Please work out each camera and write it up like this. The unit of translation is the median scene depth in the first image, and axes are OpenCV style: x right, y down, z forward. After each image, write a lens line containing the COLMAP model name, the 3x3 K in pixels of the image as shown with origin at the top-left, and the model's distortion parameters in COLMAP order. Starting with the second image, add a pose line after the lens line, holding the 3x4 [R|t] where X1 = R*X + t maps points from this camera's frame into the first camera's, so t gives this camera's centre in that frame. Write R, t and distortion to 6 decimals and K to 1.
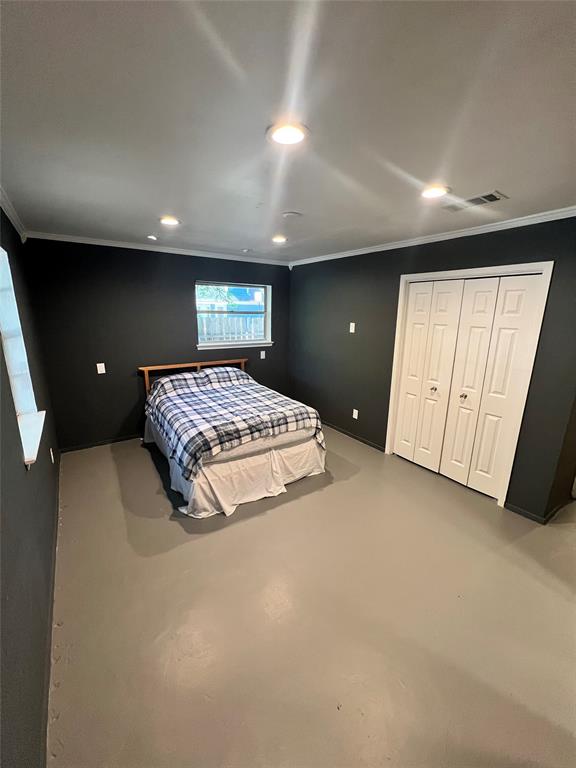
lens RADIAL K [[308.5, 0, 288.0], [0, 308.5, 384.0], [0, 0, 1]] dist [0.001167, -0.000073]
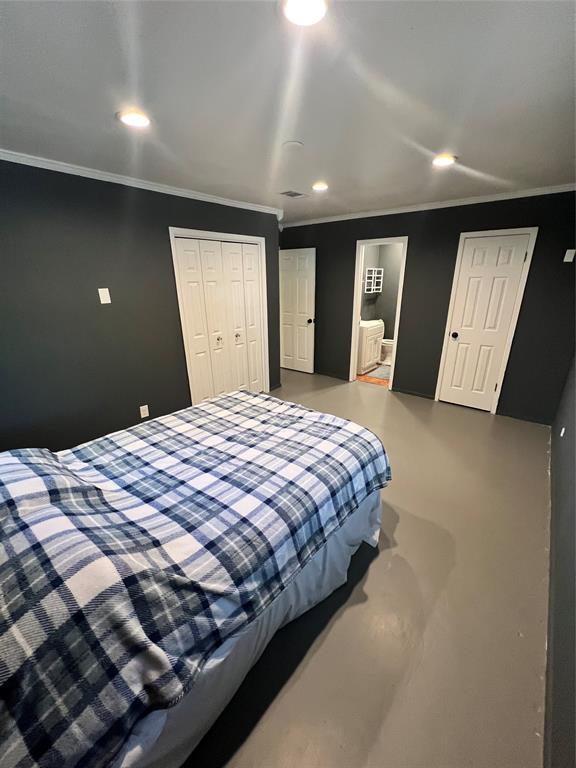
lens RADIAL K [[311.0, 0, 289.7], [0, 311.0, 384.6], [0, 0, 1]] dist [-0.000588, 0.000096]
pose [[-0.278384, -0.329826, 0.902063, -0.731460], [0.234725, 0.887349, 0.396884, -0.239498], [-0.931347, 0.322223, -0.169605, 1.041914]]
